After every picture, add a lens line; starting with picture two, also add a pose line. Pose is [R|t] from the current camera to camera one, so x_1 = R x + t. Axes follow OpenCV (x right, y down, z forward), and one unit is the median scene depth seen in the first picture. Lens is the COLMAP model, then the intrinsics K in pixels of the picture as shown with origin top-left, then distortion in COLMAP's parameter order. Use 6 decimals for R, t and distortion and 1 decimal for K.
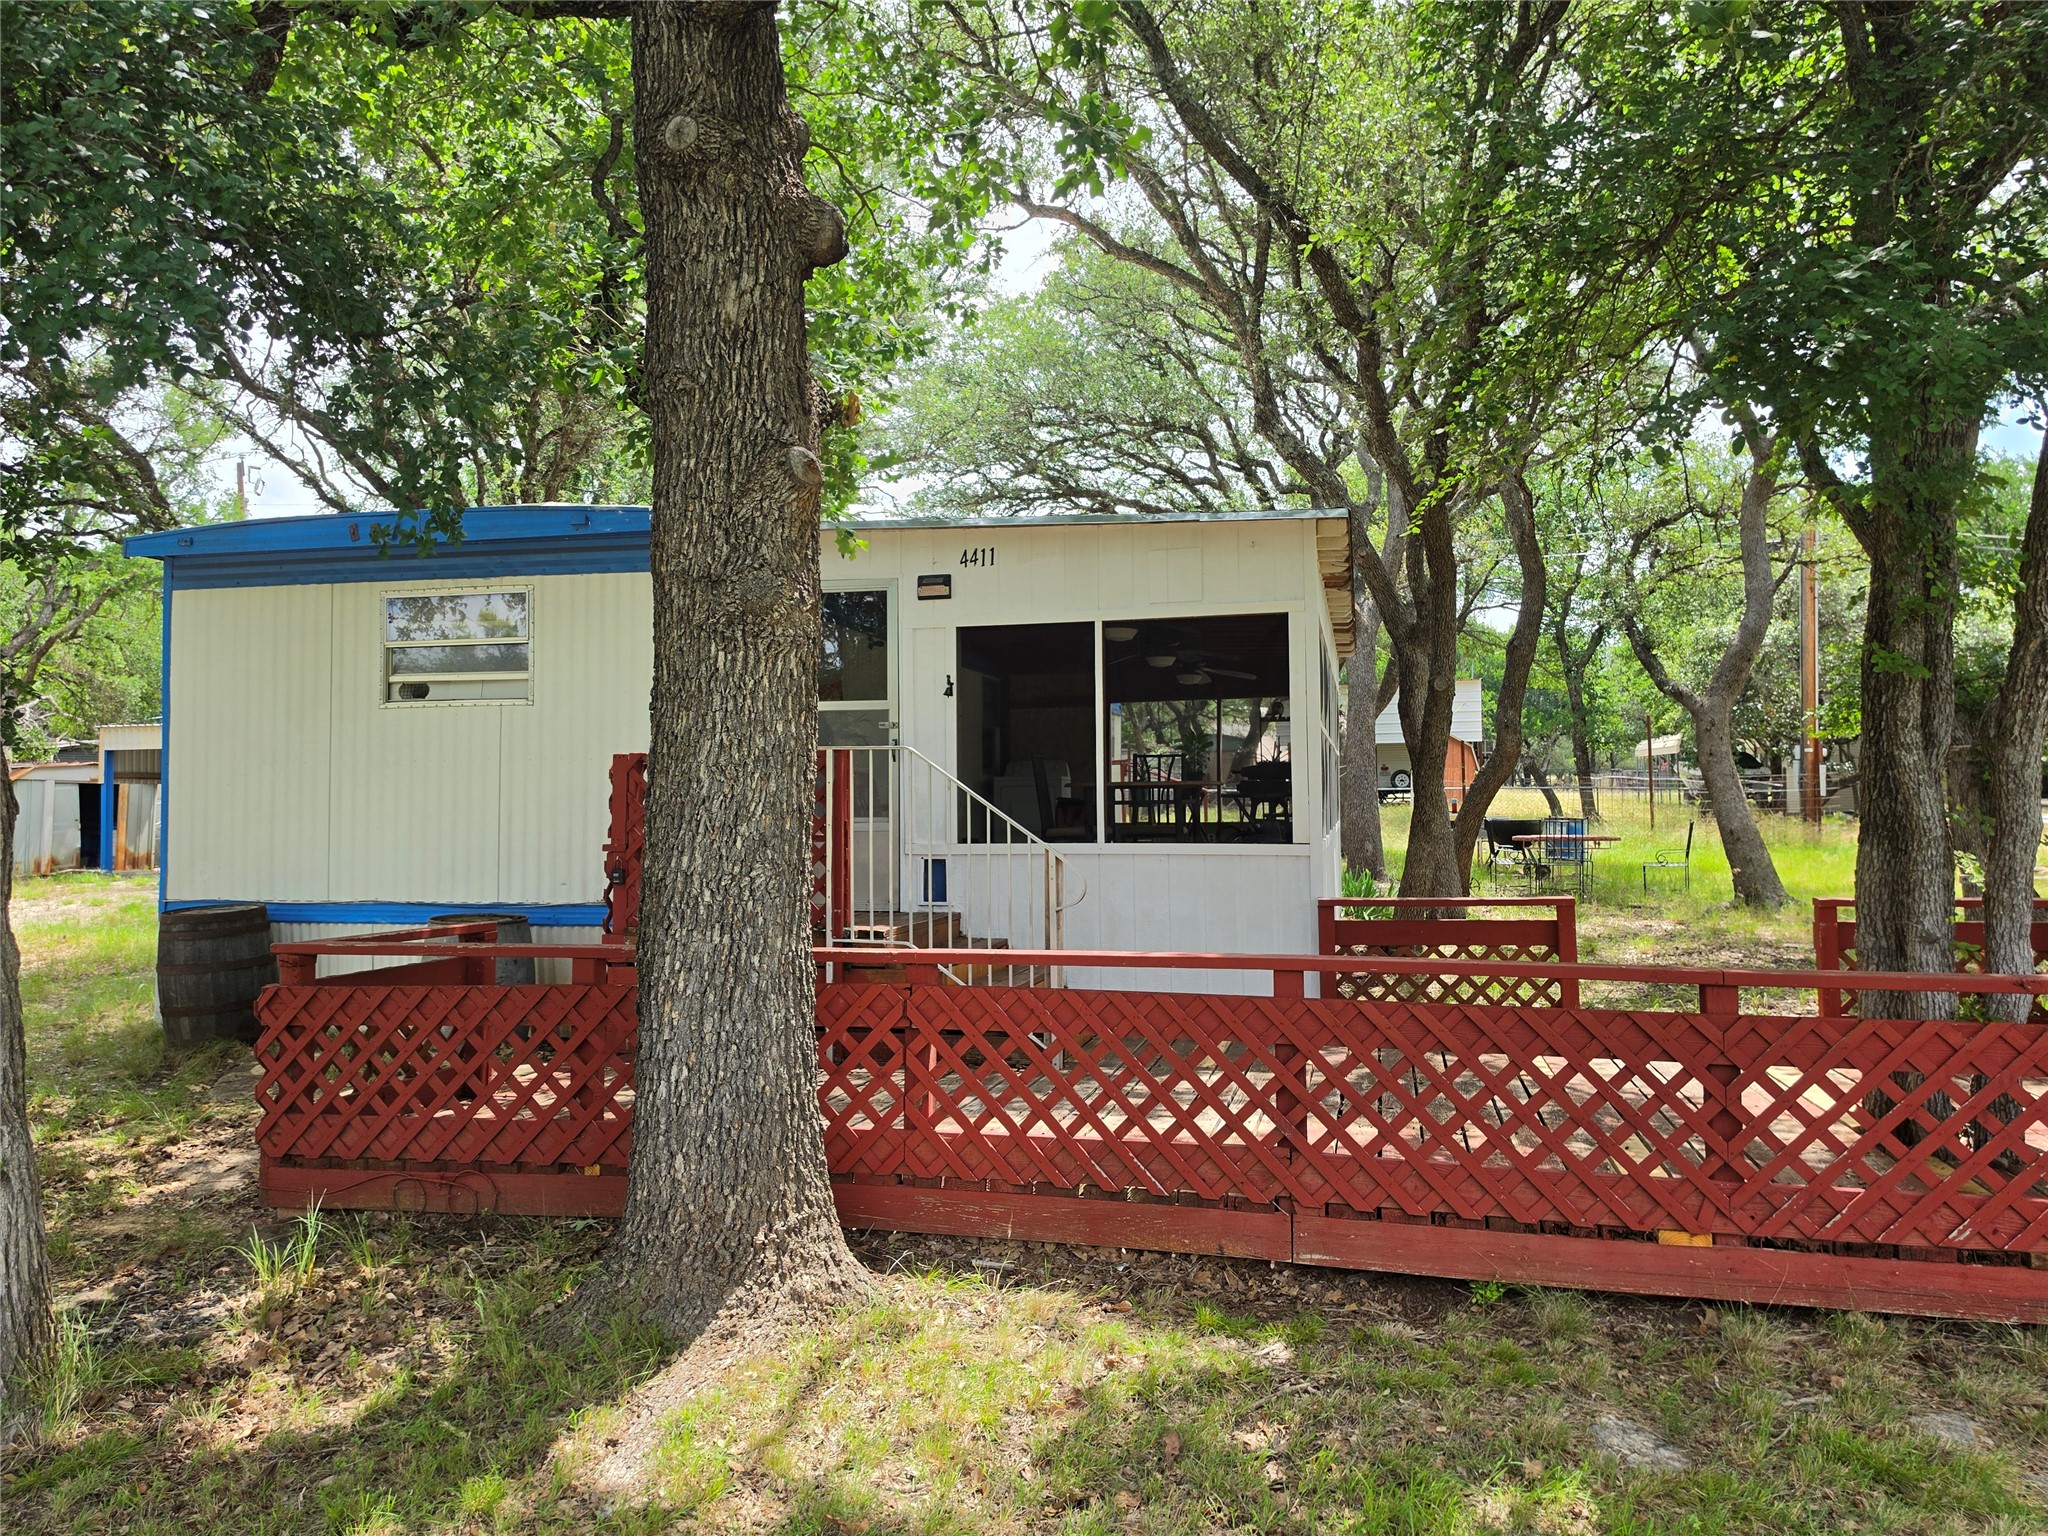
lens RADIAL K [[1420.5, 0, 1013.4], [0, 1420.5, 767.2], [0, 0, 1]] dist [0.033192, -0.064829]
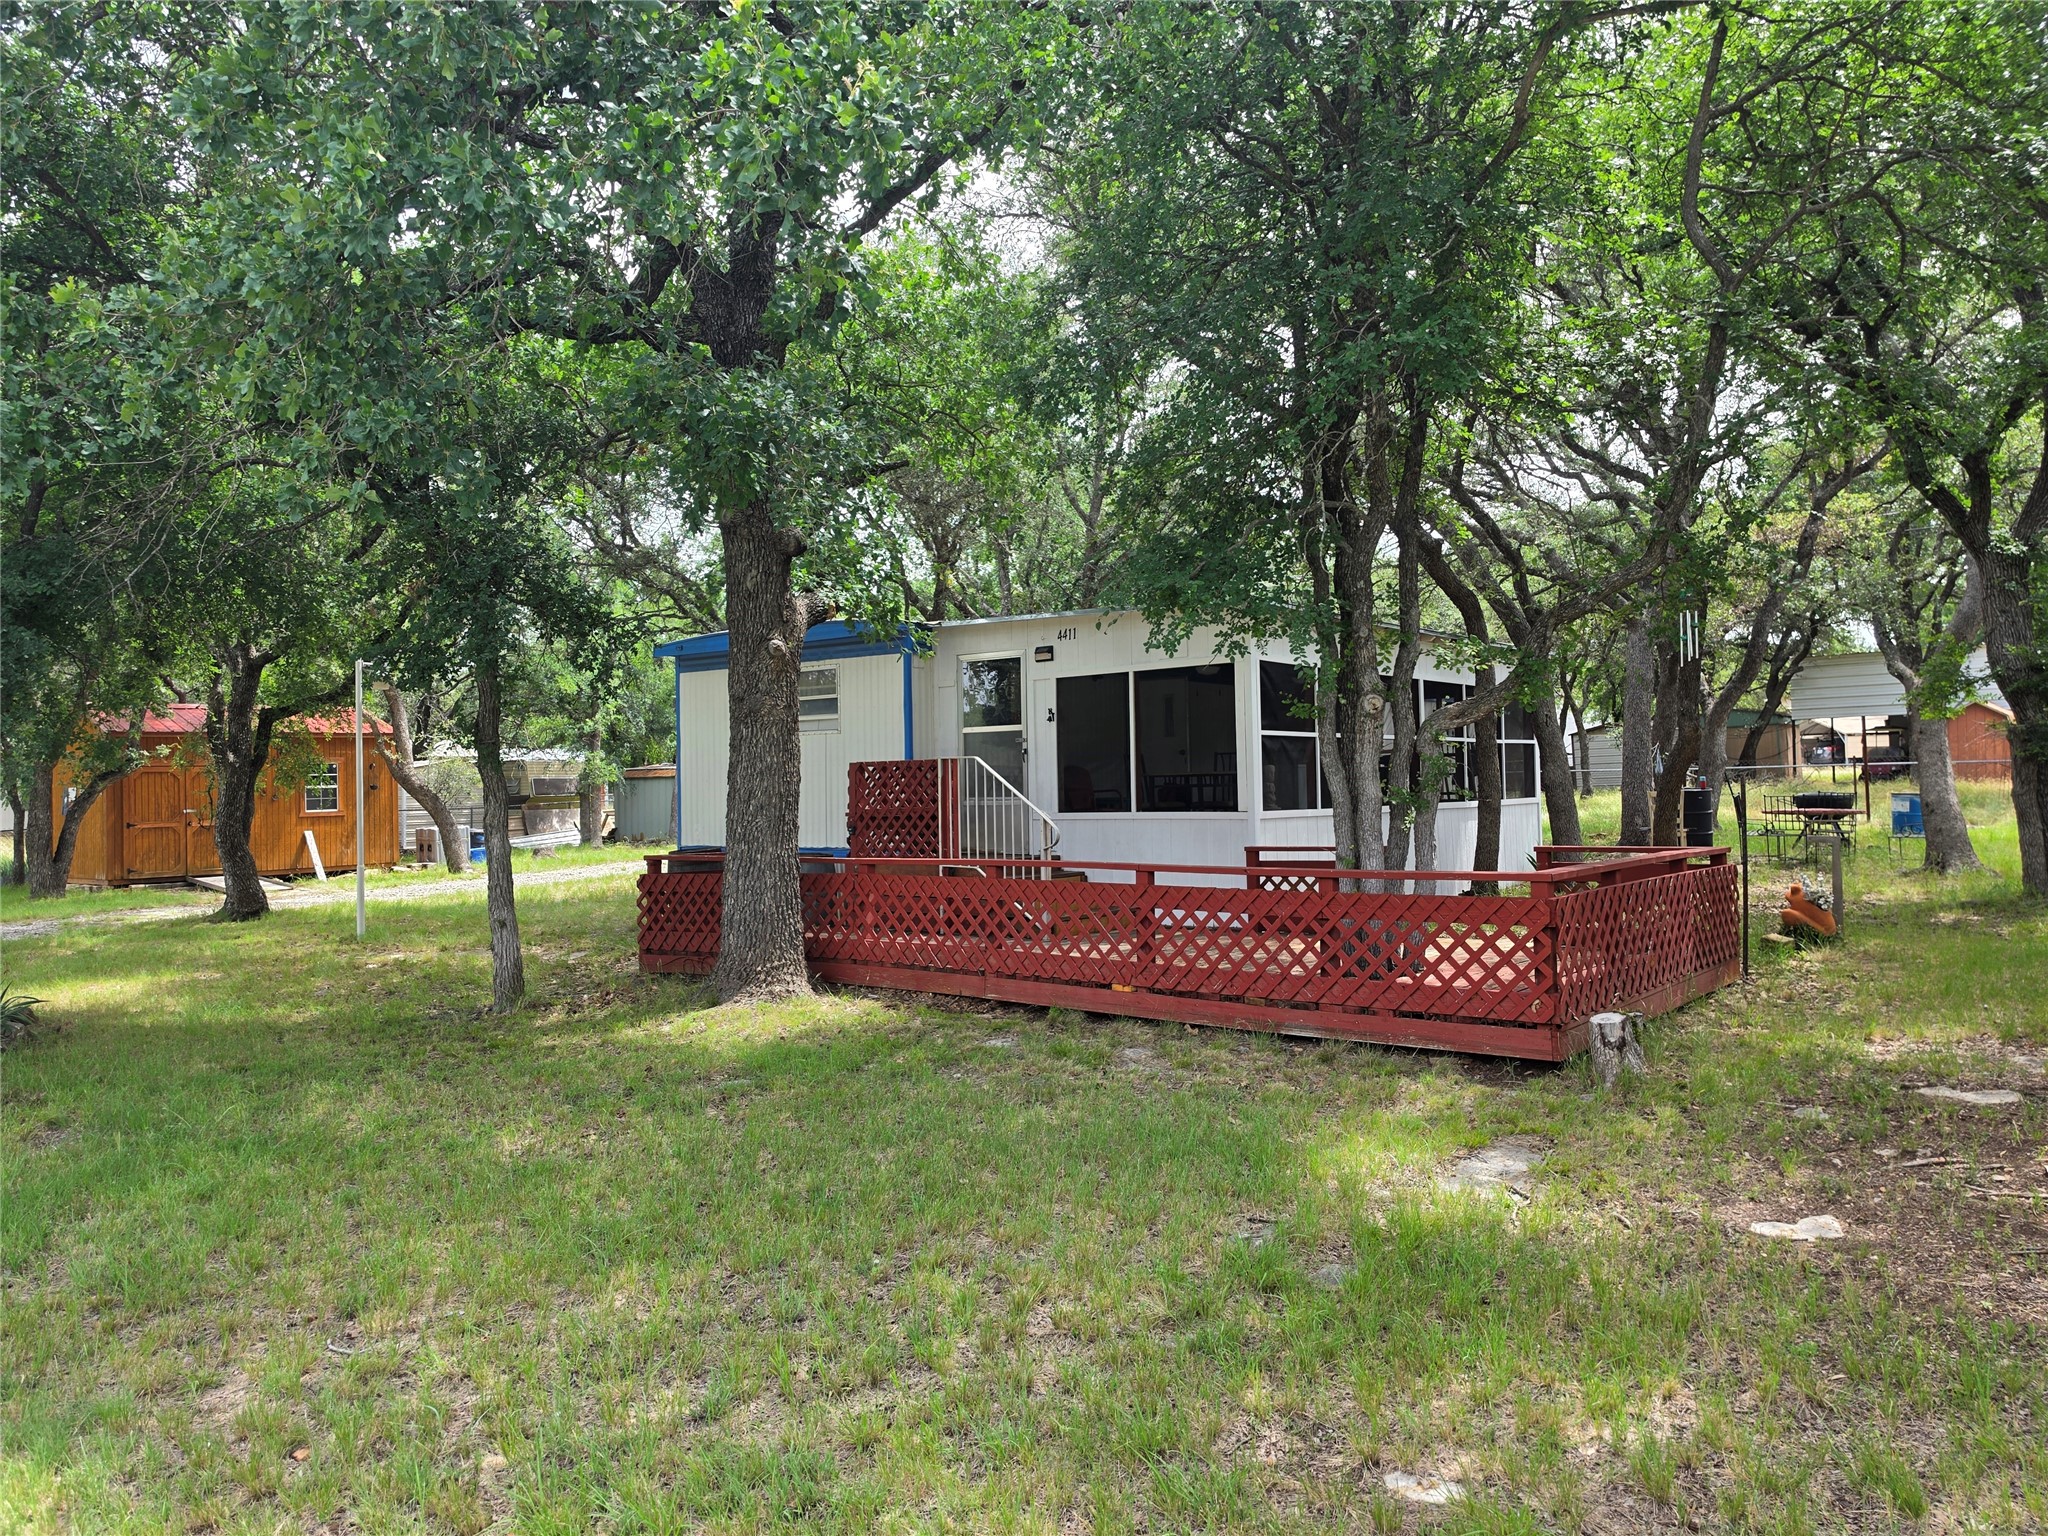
lens RADIAL K [[1420.5, 0, 1006.9], [0, 1420.5, 758.2], [0, 0, 1]] dist [0.033192, -0.064829]
pose [[0.909811, -0.020304, -0.414526, 0.575355], [0.022079, 0.999756, -0.000510, -0.008835], [0.414435, -0.008688, 0.910037, -0.486619]]
